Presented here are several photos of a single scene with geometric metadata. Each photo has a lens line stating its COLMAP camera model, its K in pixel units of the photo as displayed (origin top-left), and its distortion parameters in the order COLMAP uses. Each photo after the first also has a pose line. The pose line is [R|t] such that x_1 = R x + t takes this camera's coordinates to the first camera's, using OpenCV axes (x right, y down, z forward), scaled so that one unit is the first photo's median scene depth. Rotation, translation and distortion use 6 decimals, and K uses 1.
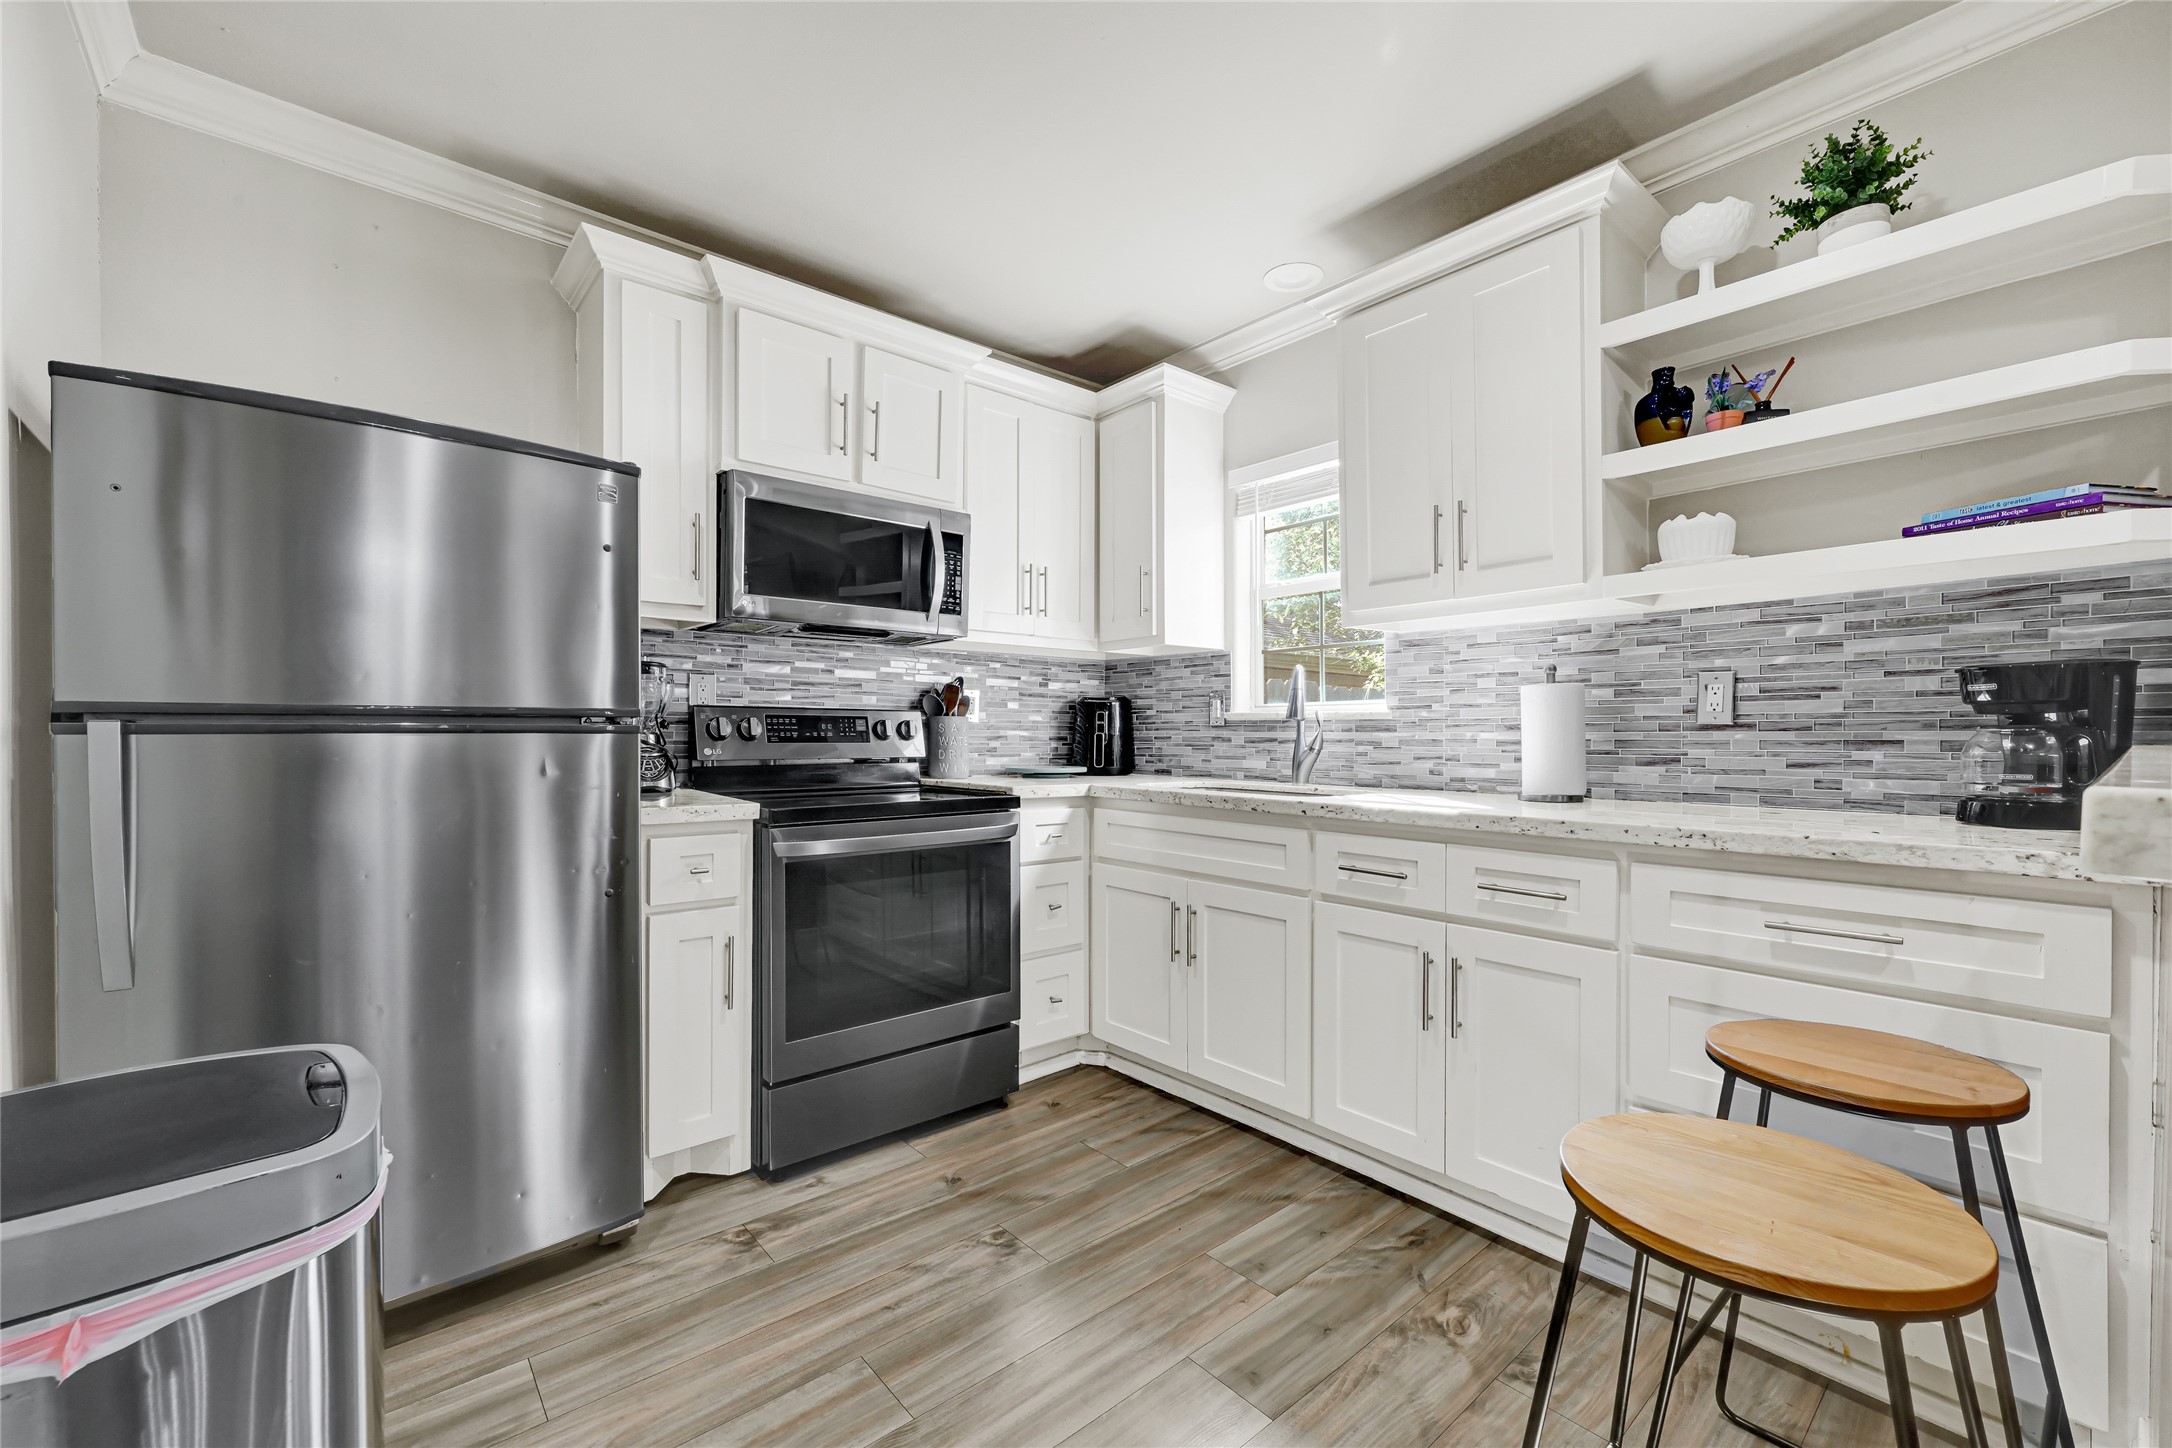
lens RADIAL K [[889.7, 0, 1090.6], [0, 889.7, 733.9], [0, 0, 1]] dist [0.000930, 0.001175]
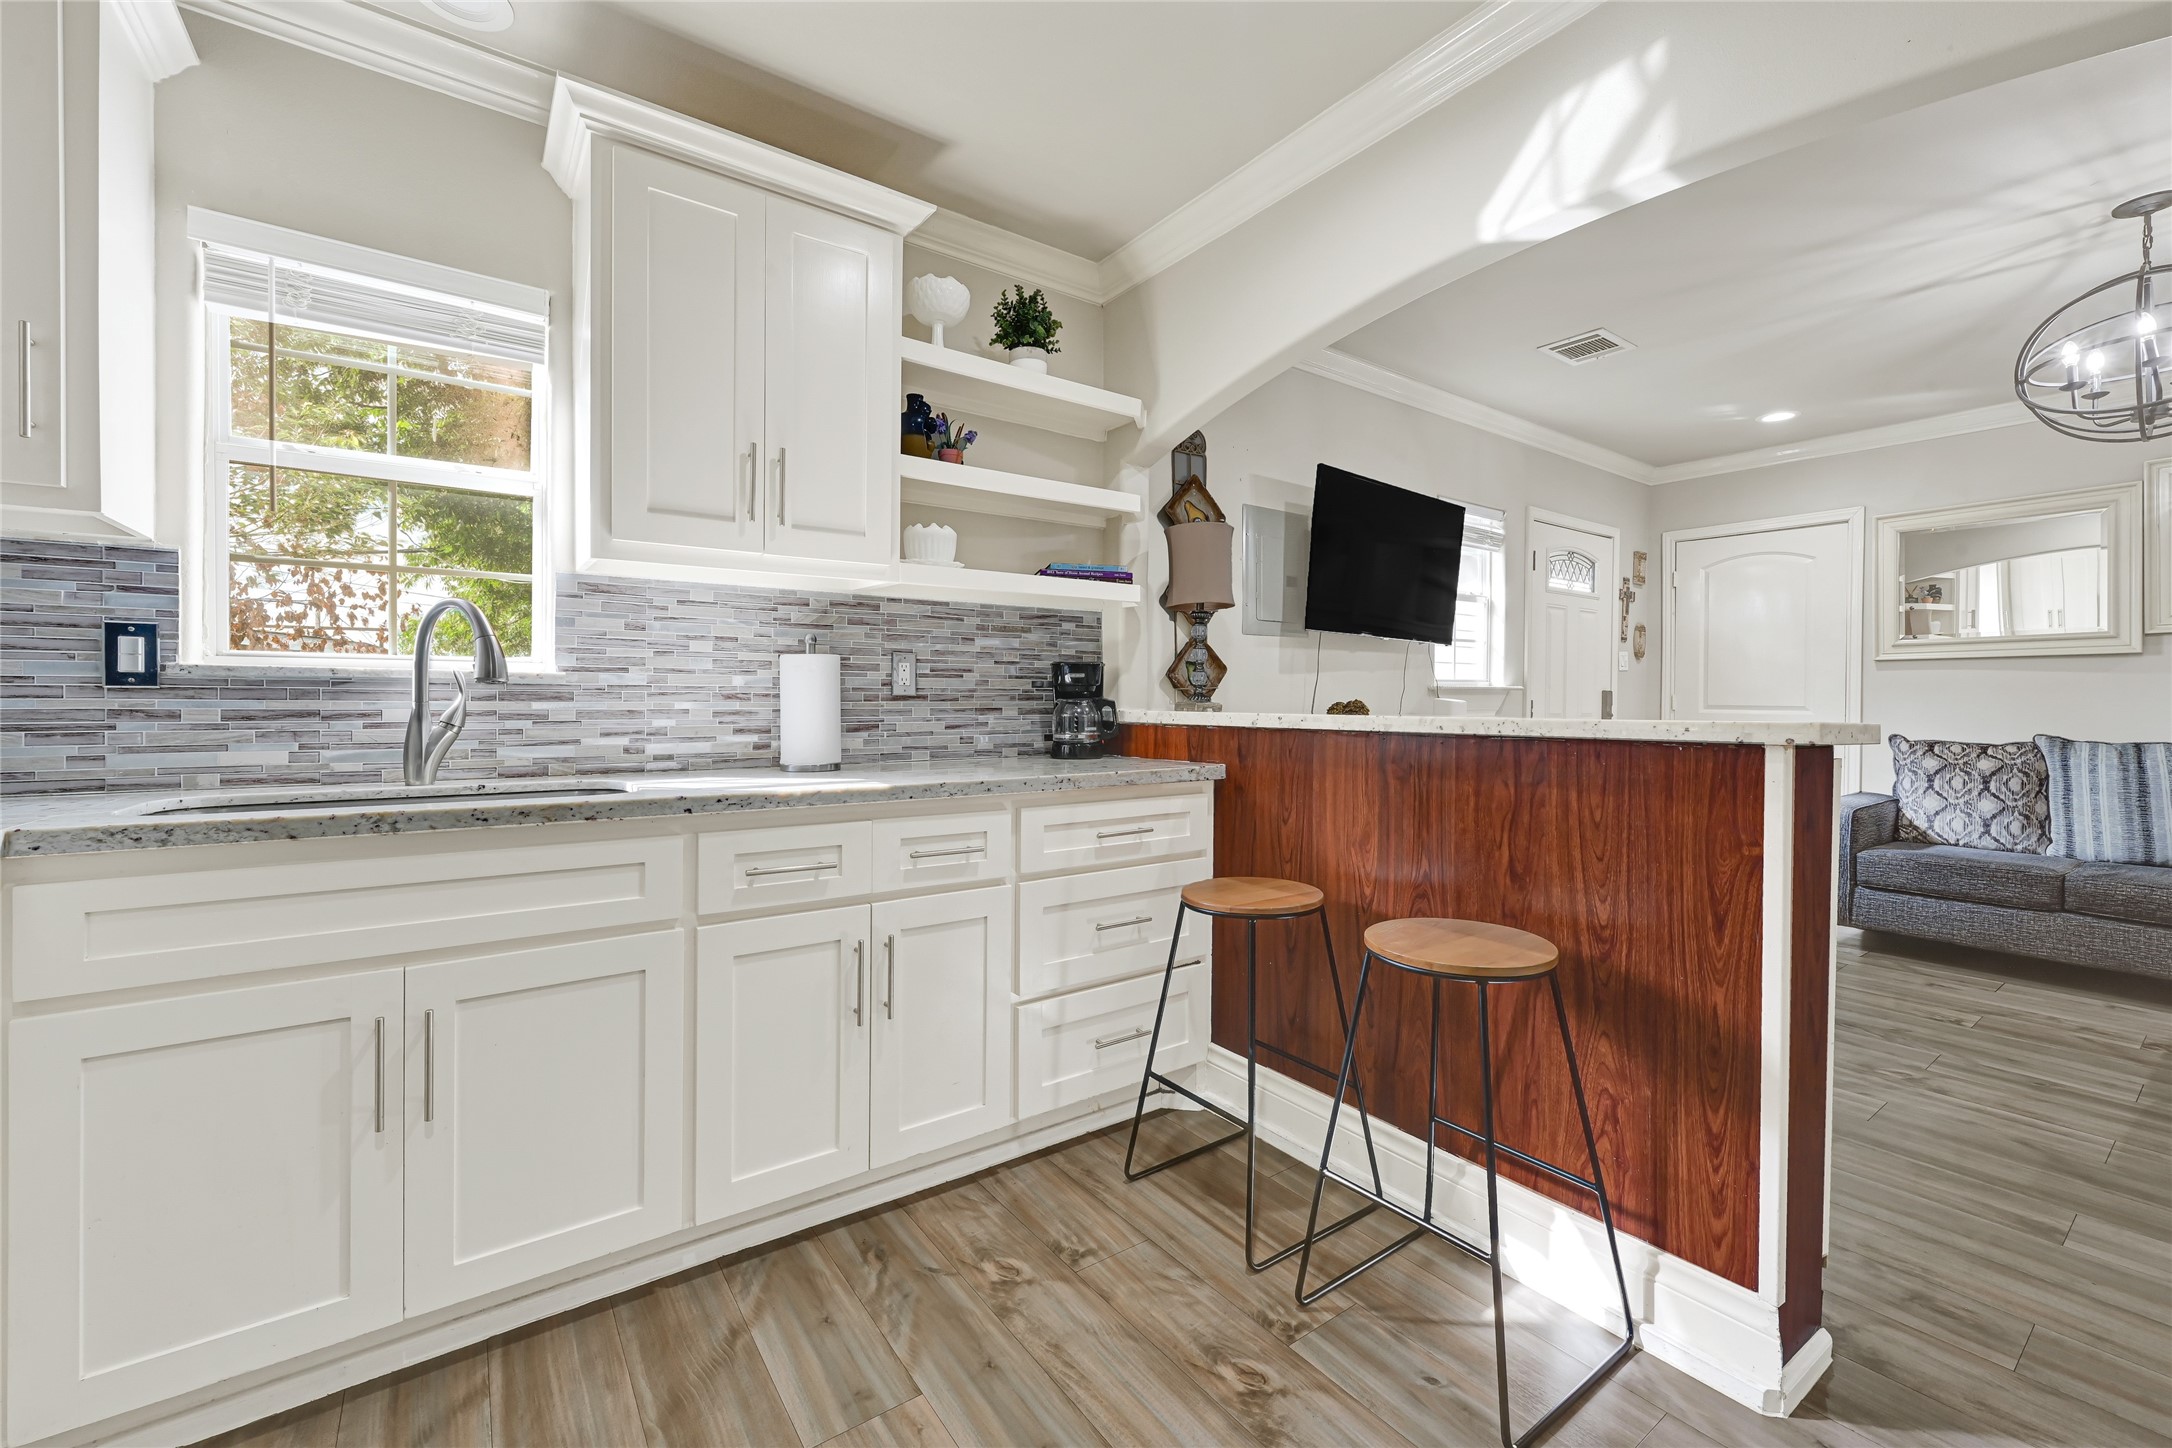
lens RADIAL K [[889.7, 0, 1087.7], [0, 889.7, 701.9], [0, 0, 1]] dist [0.000930, 0.001175]
pose [[0.085409, -0.000629, 0.996346, -0.487033], [-0.001466, 0.999999, 0.000757, -0.003559], [-0.996345, -0.001526, 0.085407, 0.641247]]
